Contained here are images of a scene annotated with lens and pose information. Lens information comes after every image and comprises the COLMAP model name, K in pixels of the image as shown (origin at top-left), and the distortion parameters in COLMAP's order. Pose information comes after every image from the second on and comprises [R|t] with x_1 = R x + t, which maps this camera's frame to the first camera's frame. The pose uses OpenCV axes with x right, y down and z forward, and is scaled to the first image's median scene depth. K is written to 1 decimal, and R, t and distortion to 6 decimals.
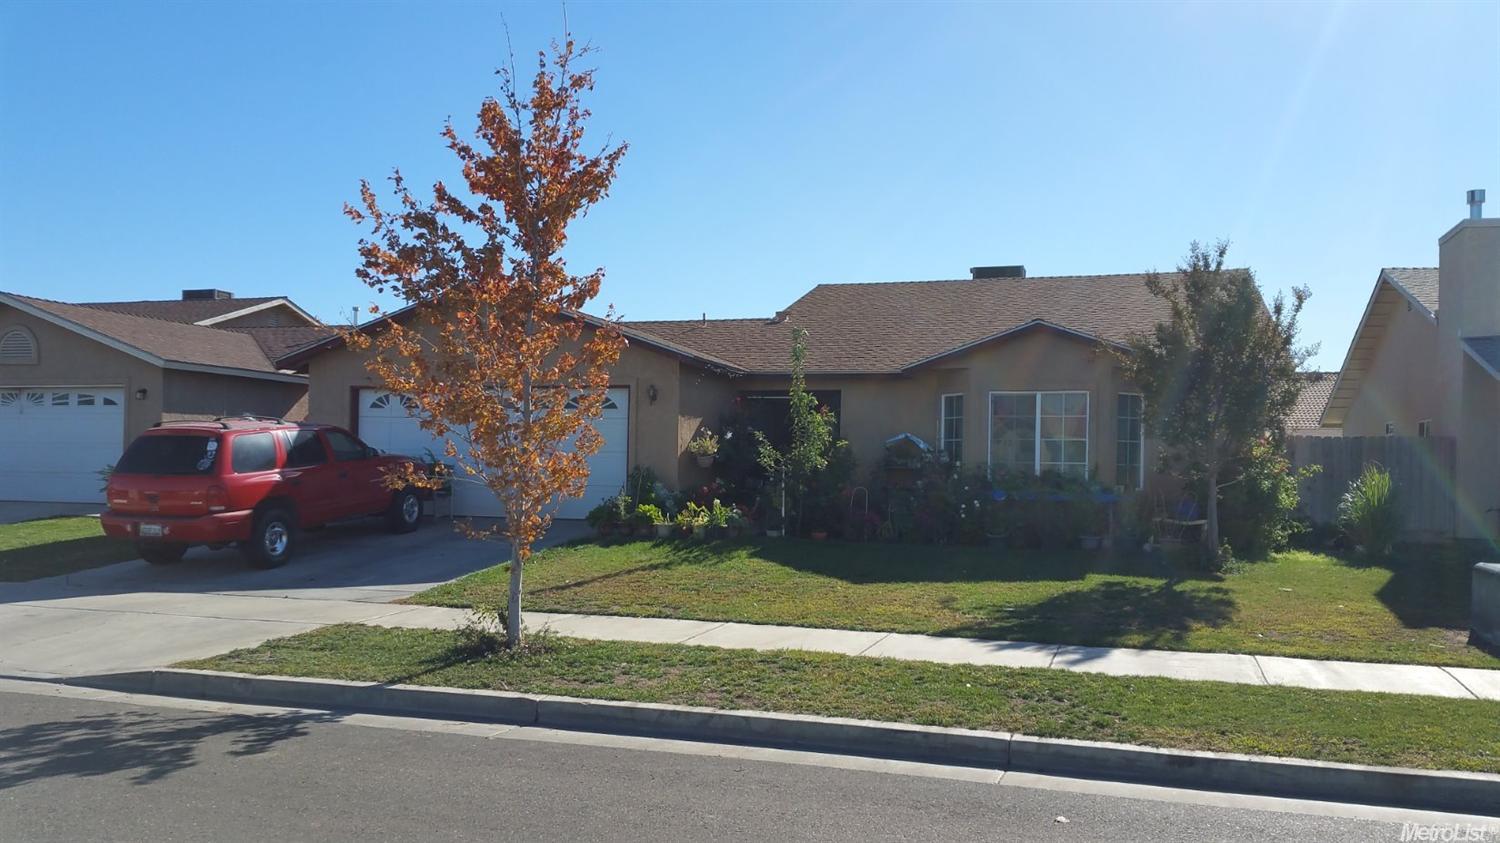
lens RADIAL K [[1169.1, 0, 750.0], [0, 1169.1, 421.5], [0, 0, 1]] dist [-0.012430, -0.003216]
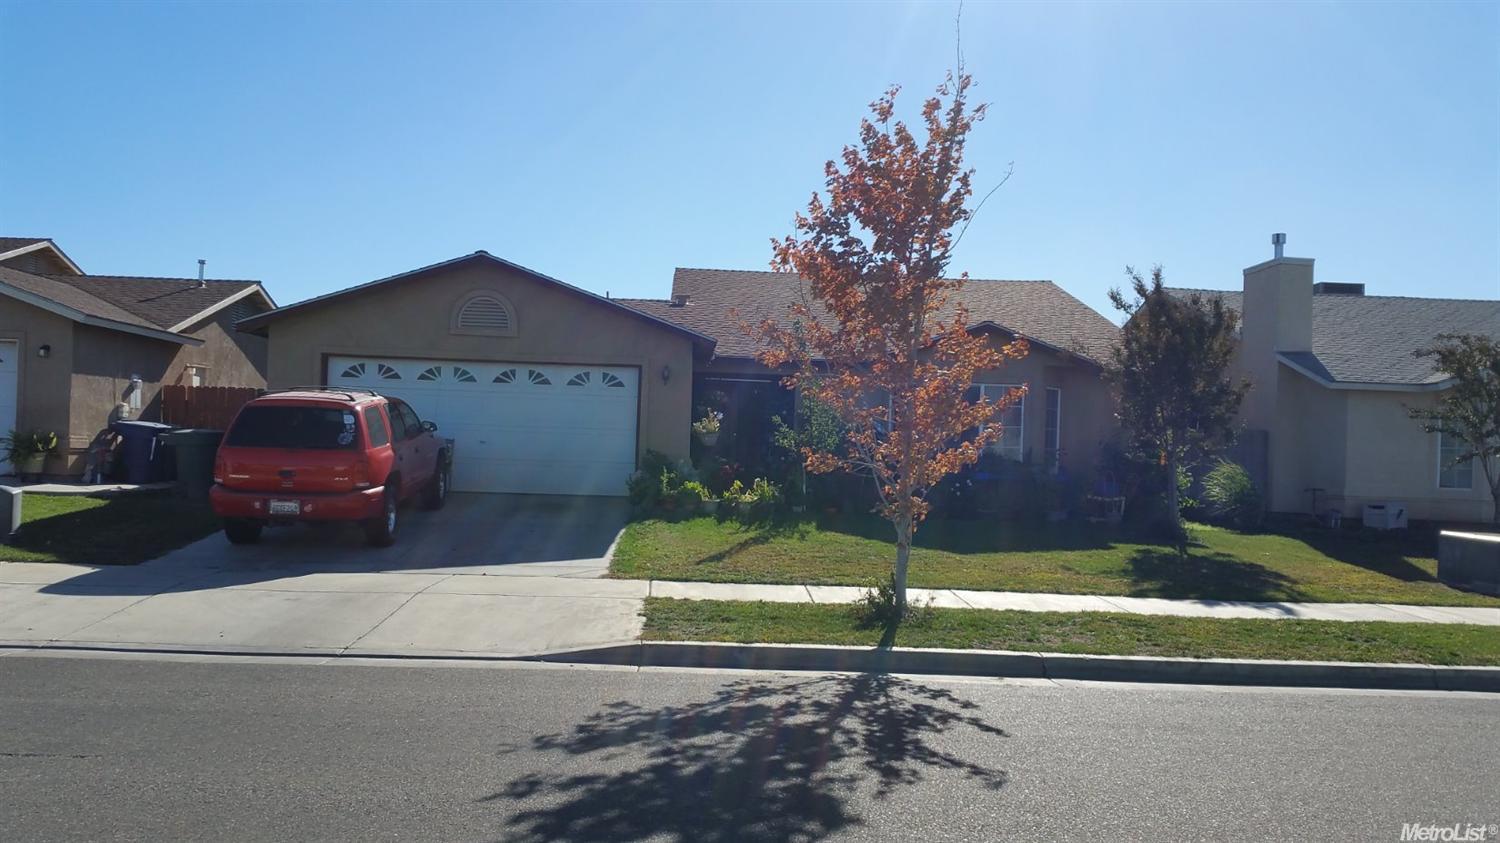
lens RADIAL K [[1169.1, 0, 750.0], [0, 1169.1, 421.5], [0, 0, 1]] dist [-0.012430, -0.003216]
pose [[0.945191, 0.022911, 0.325713, -0.382127], [-0.030551, 0.999365, 0.018360, -0.003501], [-0.325085, -0.027305, 0.945291, -0.003608]]
